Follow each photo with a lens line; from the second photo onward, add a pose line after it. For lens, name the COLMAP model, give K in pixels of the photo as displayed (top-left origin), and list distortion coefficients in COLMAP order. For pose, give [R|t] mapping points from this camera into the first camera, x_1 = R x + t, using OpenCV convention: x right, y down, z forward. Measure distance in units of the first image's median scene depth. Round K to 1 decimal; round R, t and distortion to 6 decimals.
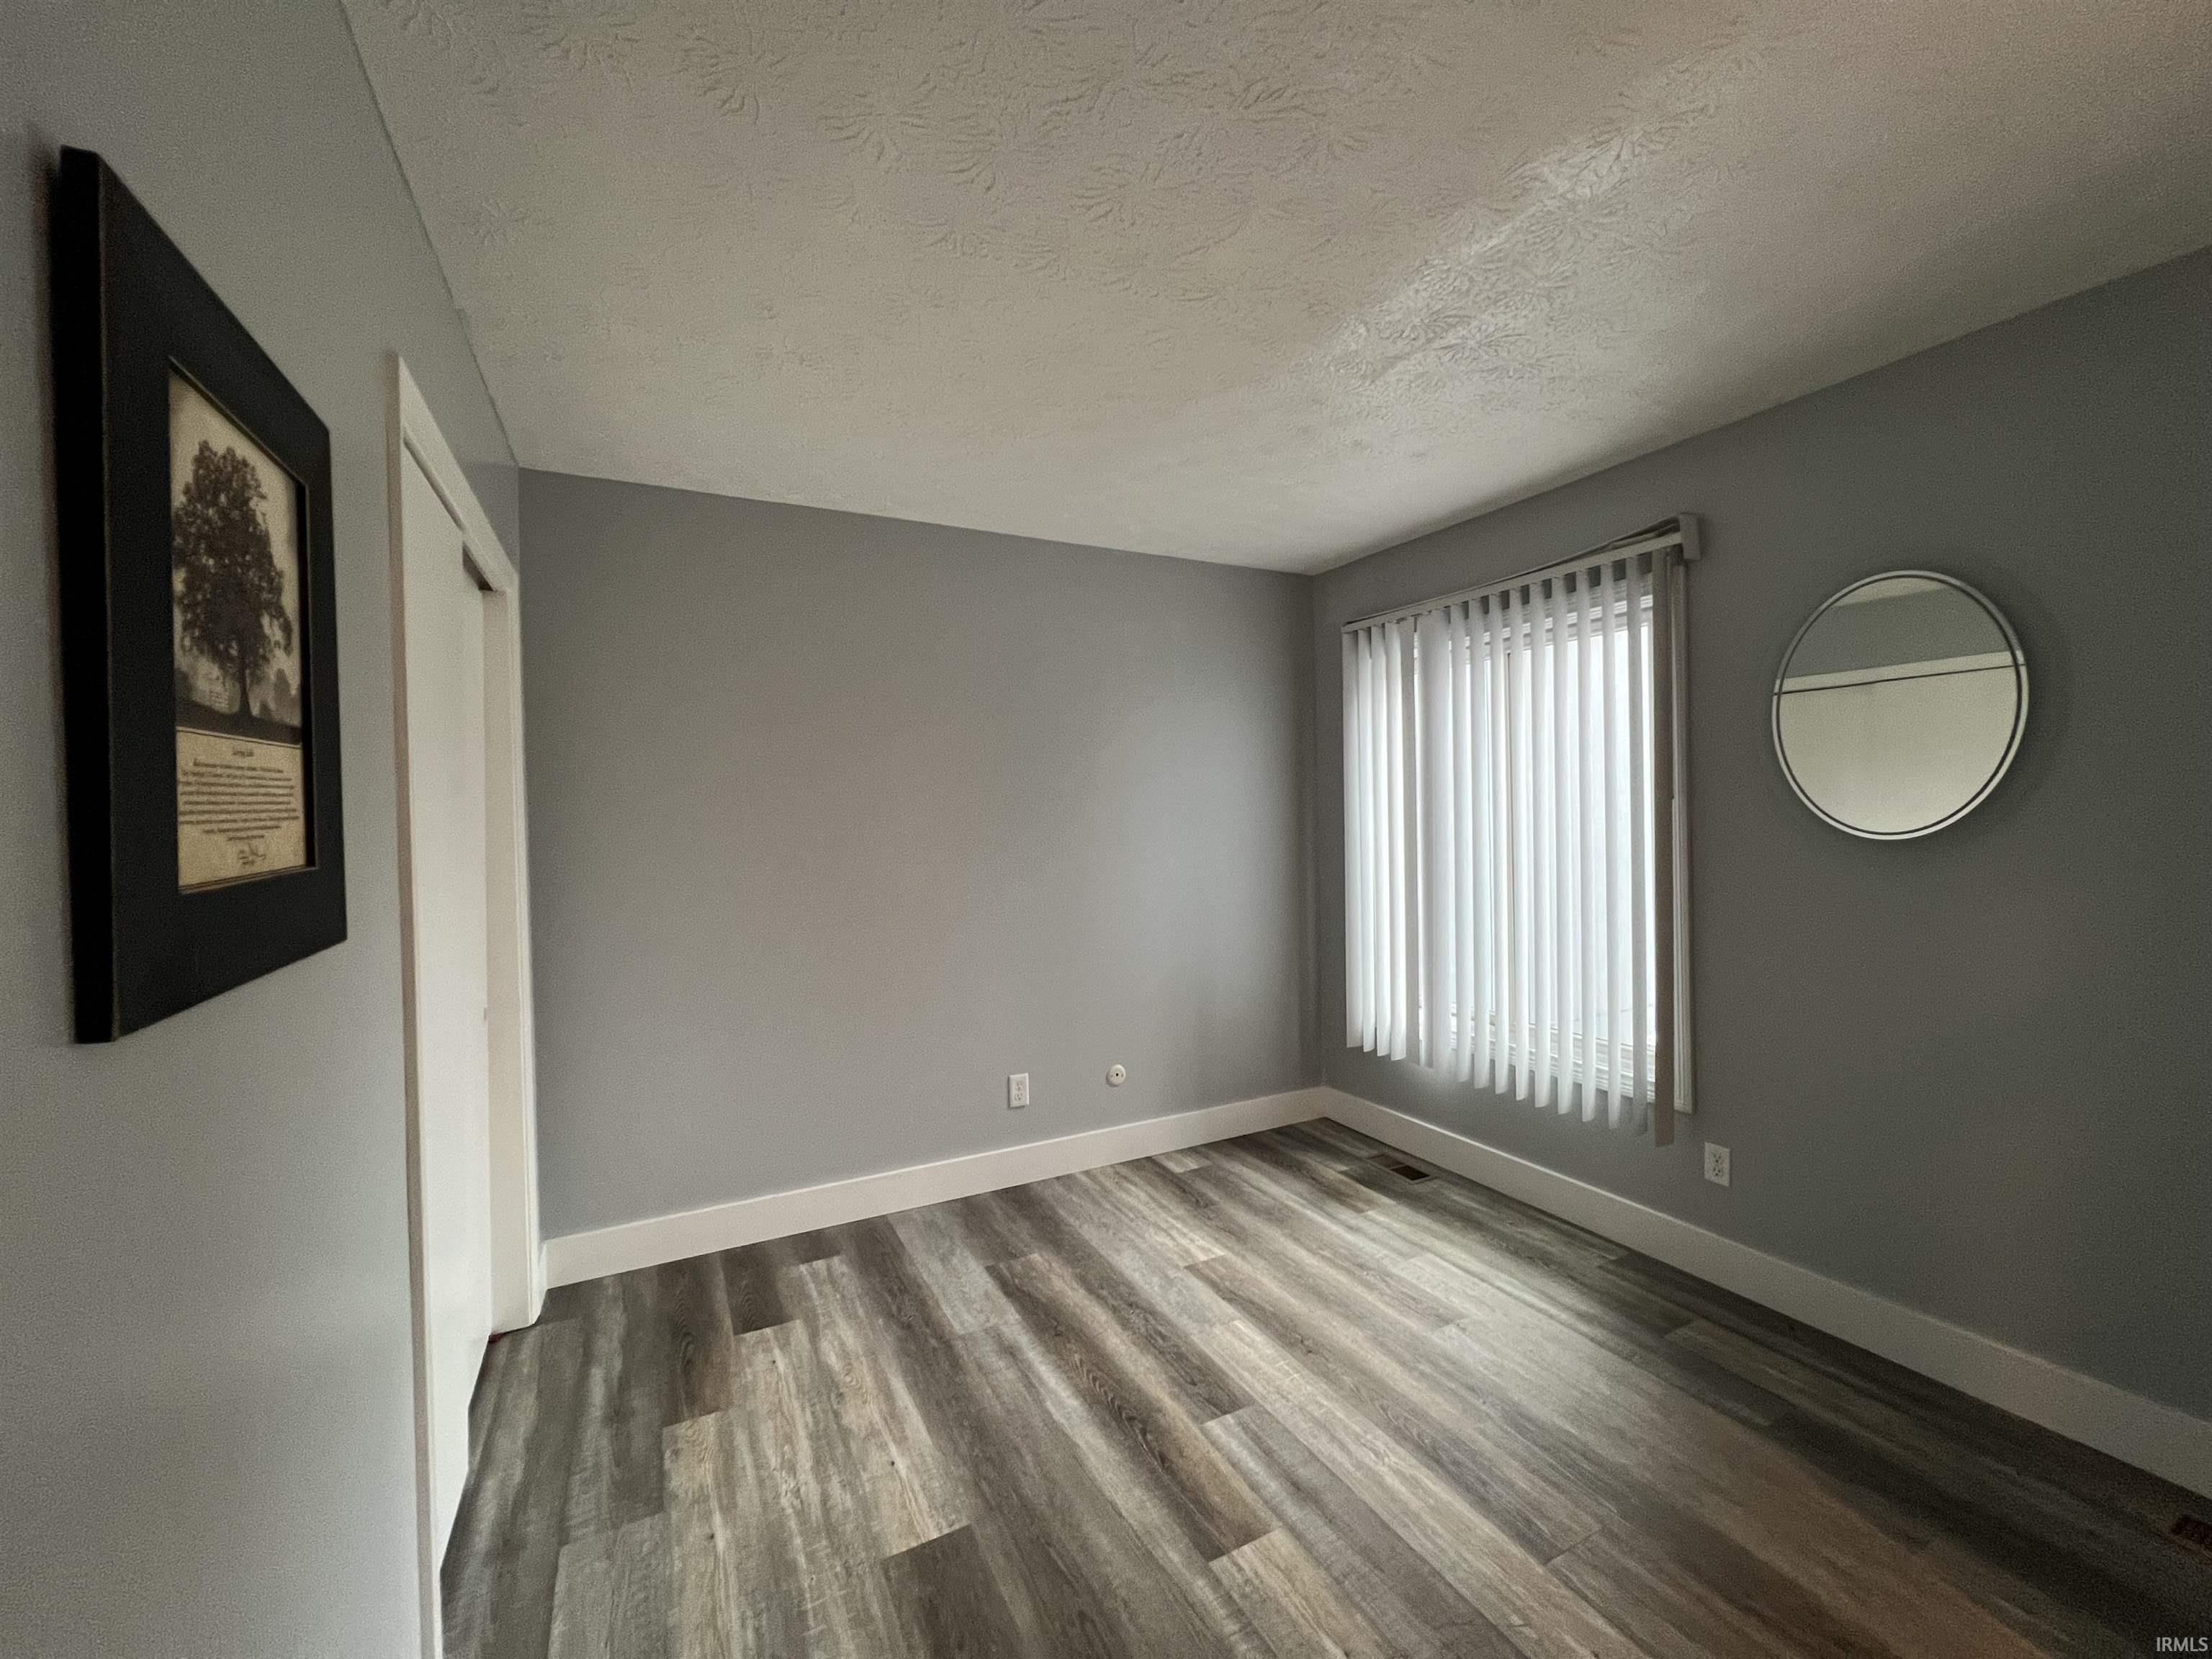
lens RADIAL K [[888.7, 0, 1102.5], [0, 888.7, 823.6], [0, 0, 1]] dist [-0.002665, -0.000131]
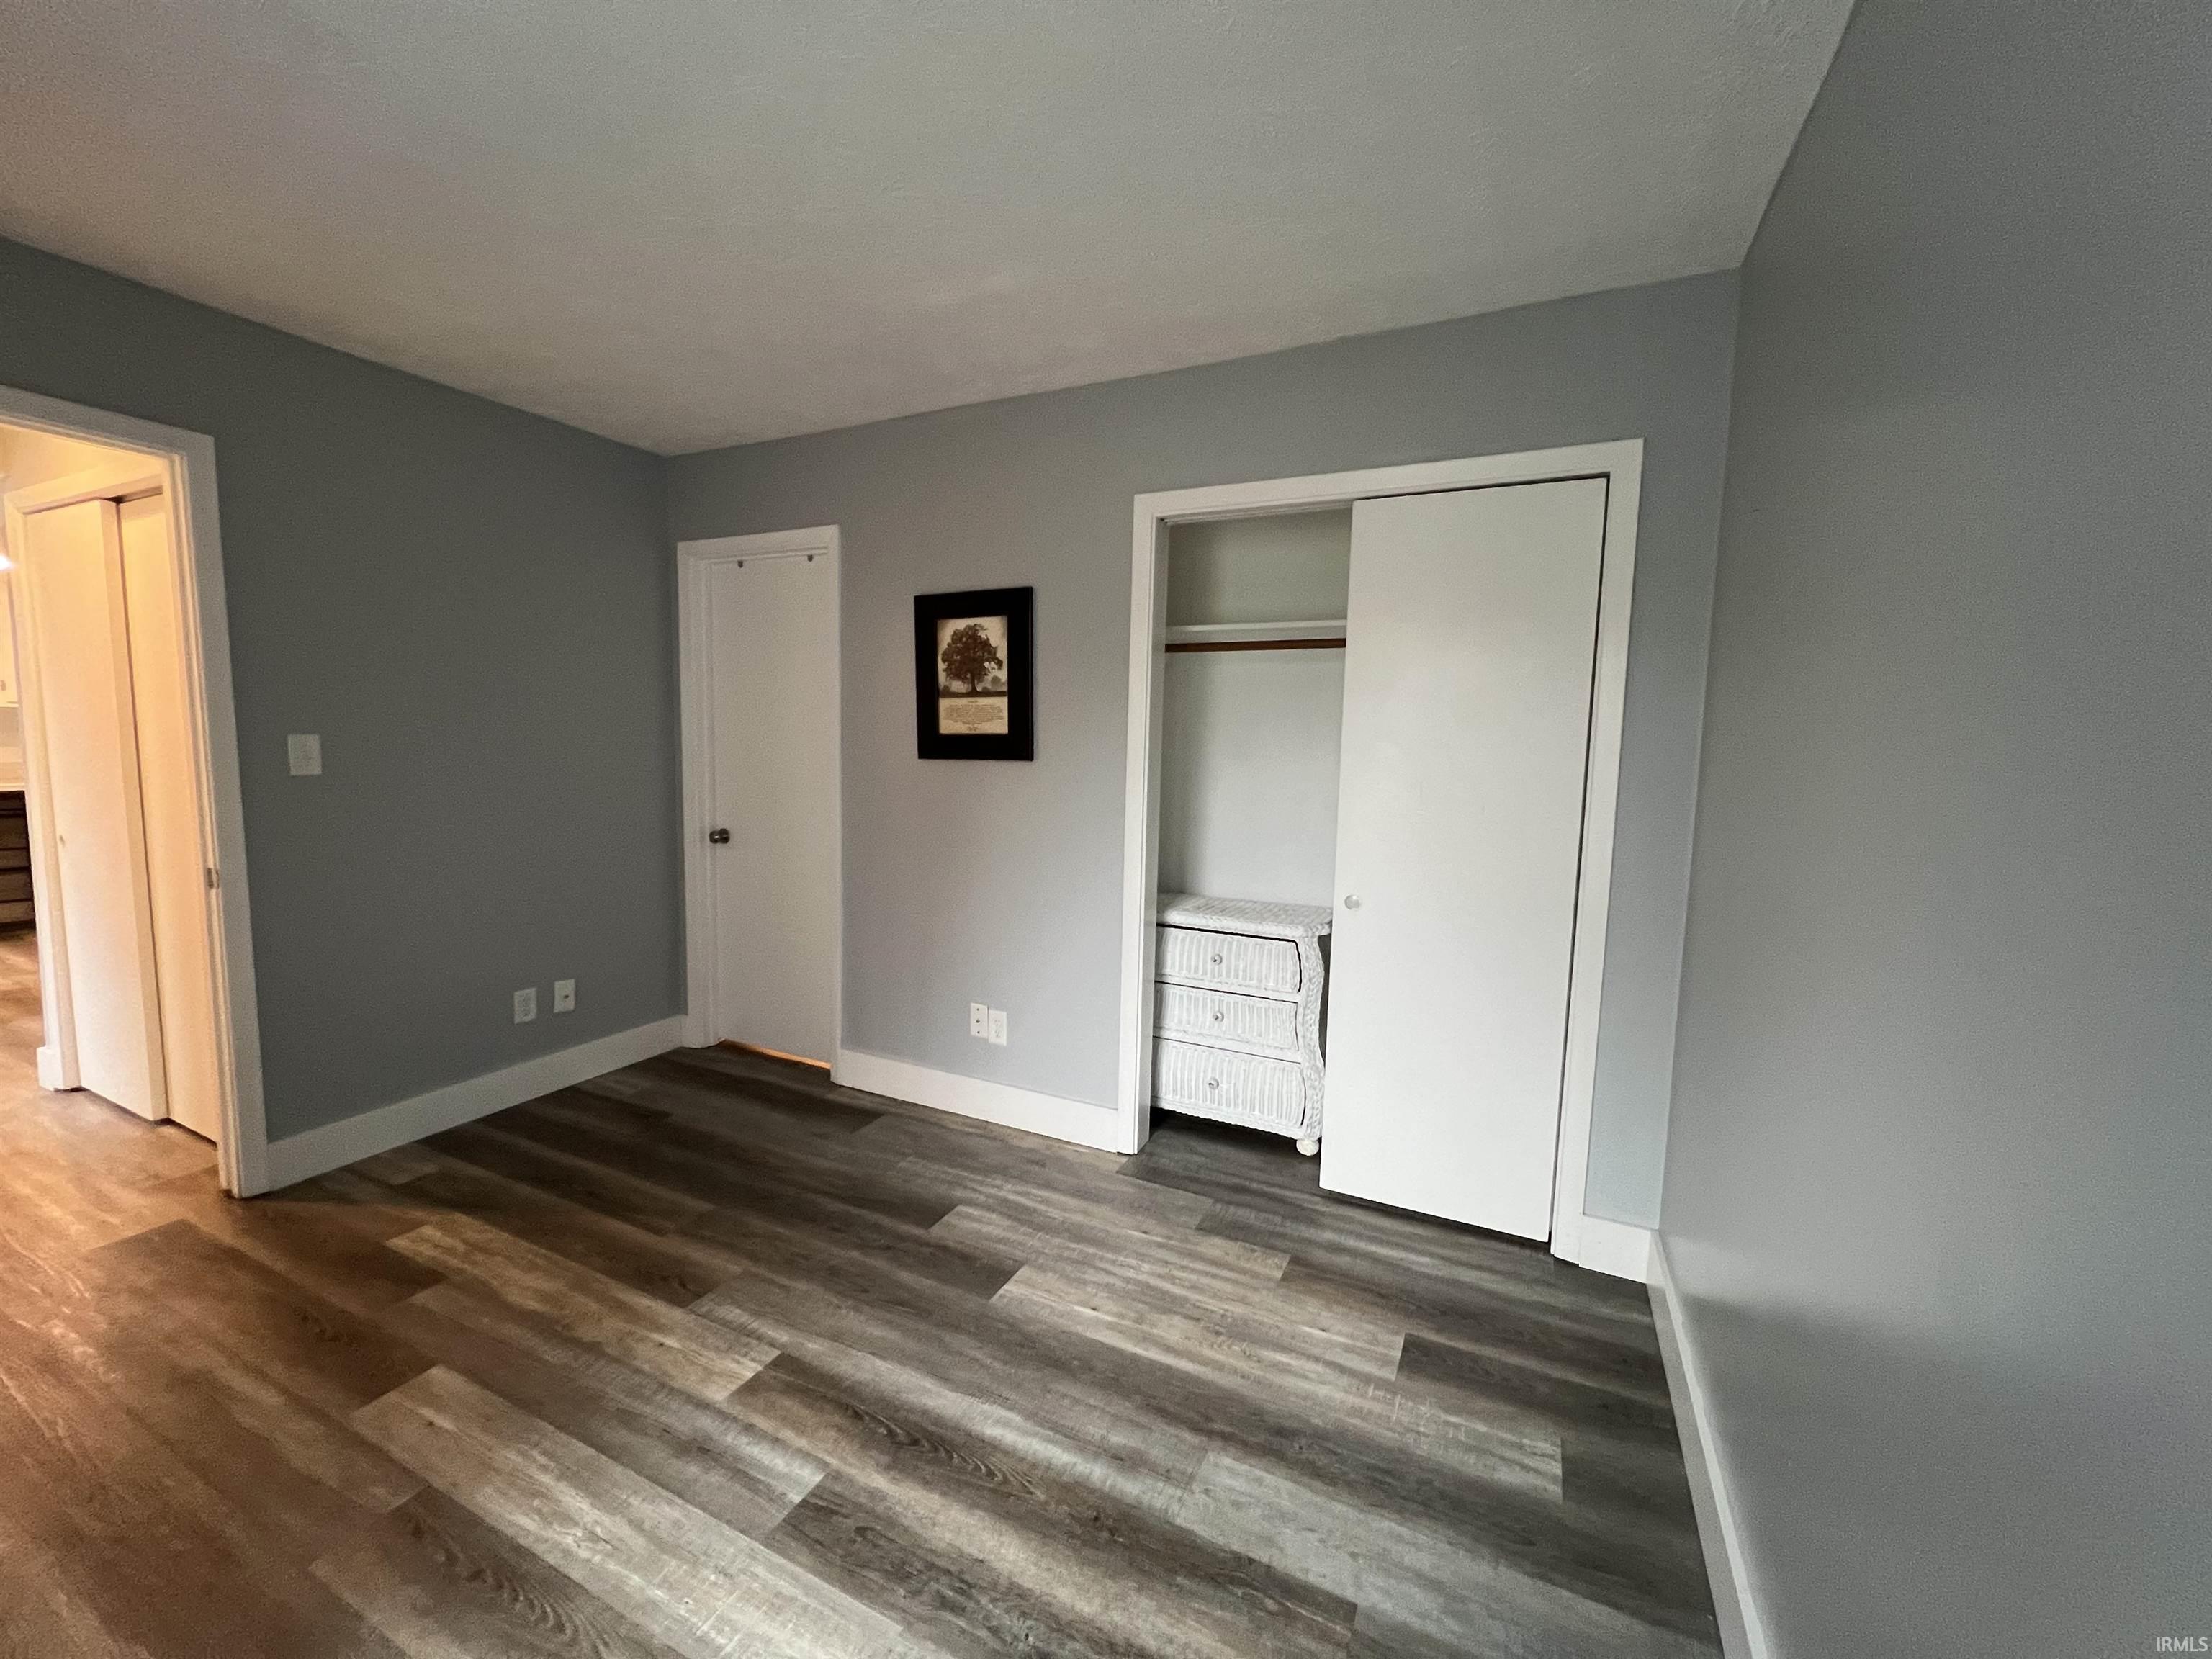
lens RADIAL K [[888.7, 0, 1099.2], [0, 888.7, 823.9], [0, 0, 1]] dist [-0.002665, -0.000131]
pose [[-0.804761, 0.061146, -0.590441, 0.369740], [-0.013015, 0.992624, 0.120535, -0.009646], [0.593456, 0.104687, -0.798029, 1.806490]]
